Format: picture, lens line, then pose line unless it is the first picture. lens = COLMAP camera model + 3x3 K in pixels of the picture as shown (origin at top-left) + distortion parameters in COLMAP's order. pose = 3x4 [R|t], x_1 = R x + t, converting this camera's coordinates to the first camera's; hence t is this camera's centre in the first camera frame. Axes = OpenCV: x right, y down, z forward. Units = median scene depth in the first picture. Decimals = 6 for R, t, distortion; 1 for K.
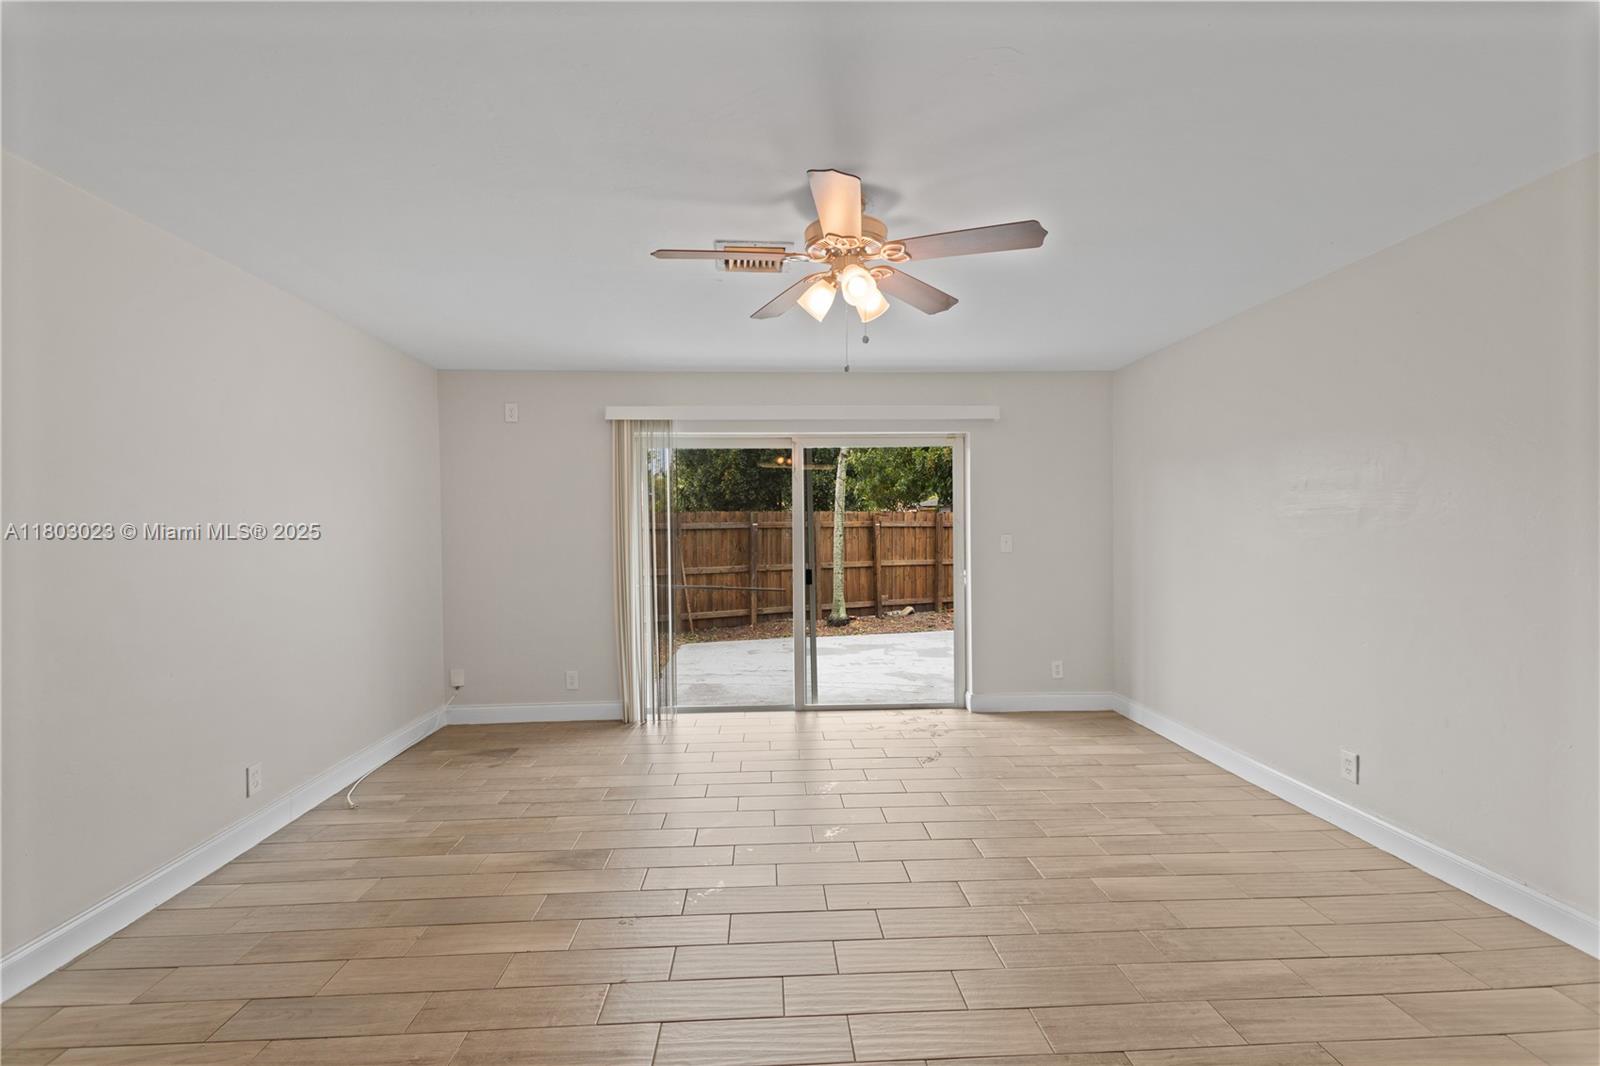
lens RADIAL K [[756.6, 0, 800.0], [0, 756.6, 533.0], [0, 0, 1]] dist [-0.021357, -0.000107]
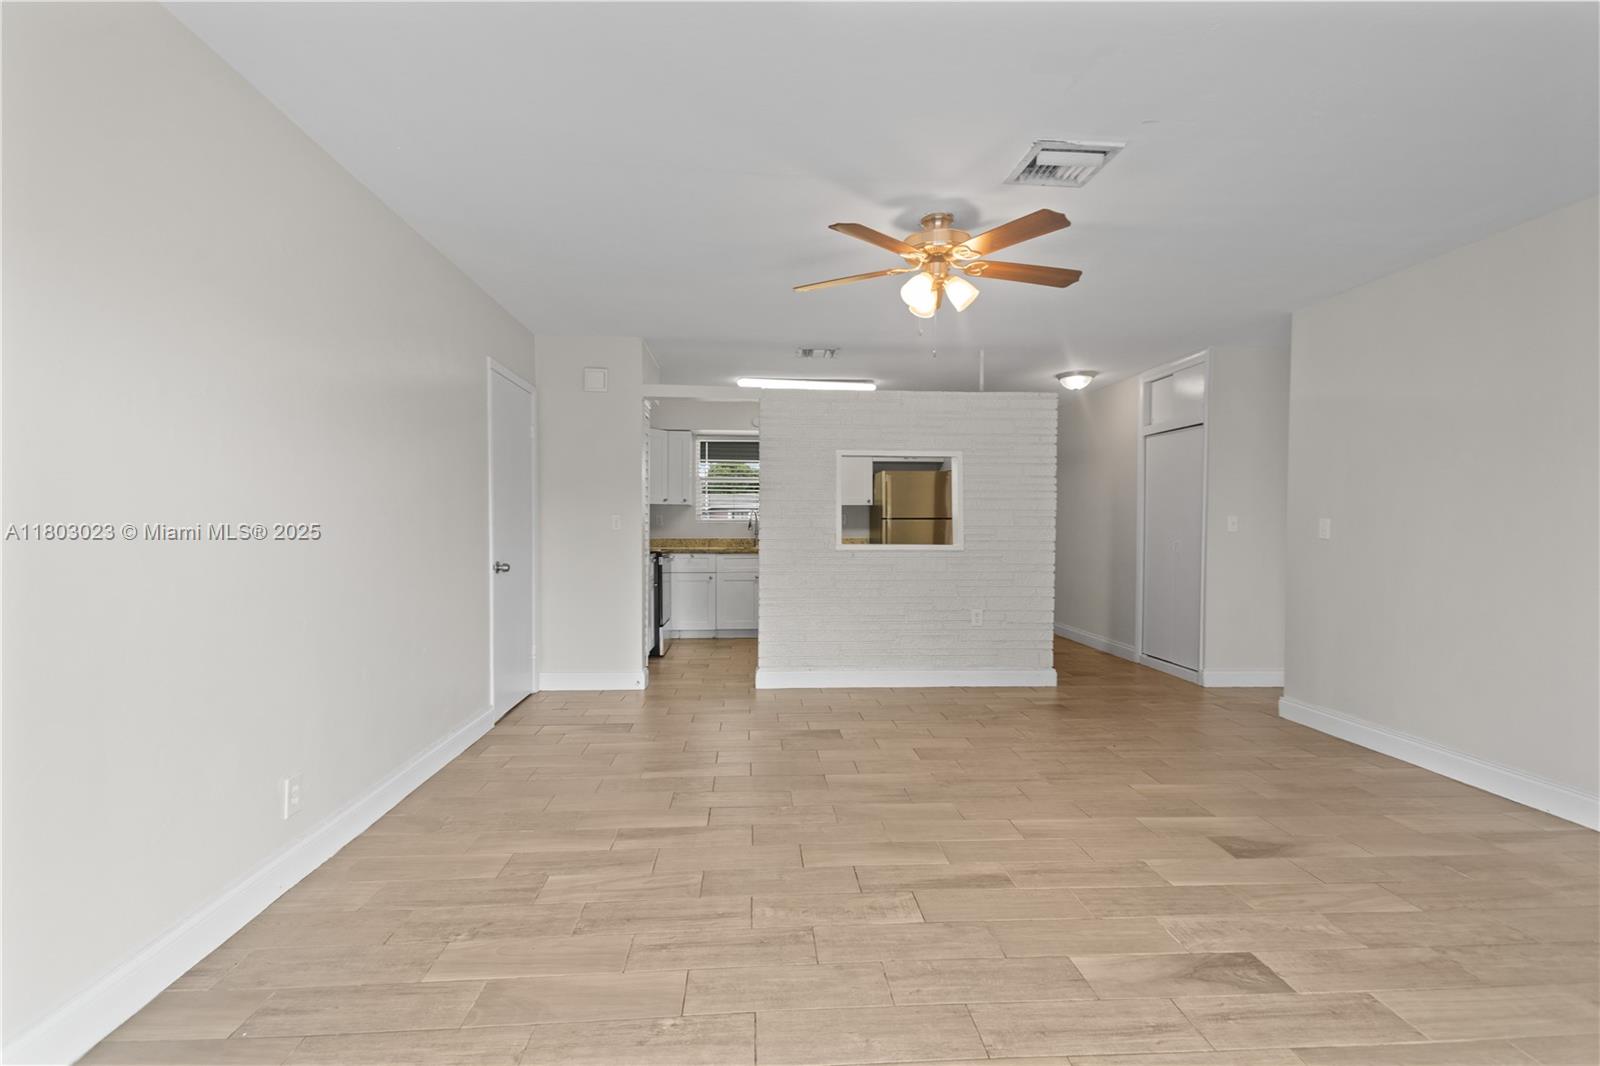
lens RADIAL K [[756.6, 0, 800.0], [0, 756.6, 533.0], [0, 0, 1]] dist [-0.021357, -0.000107]
pose [[-0.999787, 0.012390, -0.016525, 0.229129], [0.012072, 0.999742, 0.019223, 0.037499], [0.016759, 0.019019, -0.999679, 1.707084]]
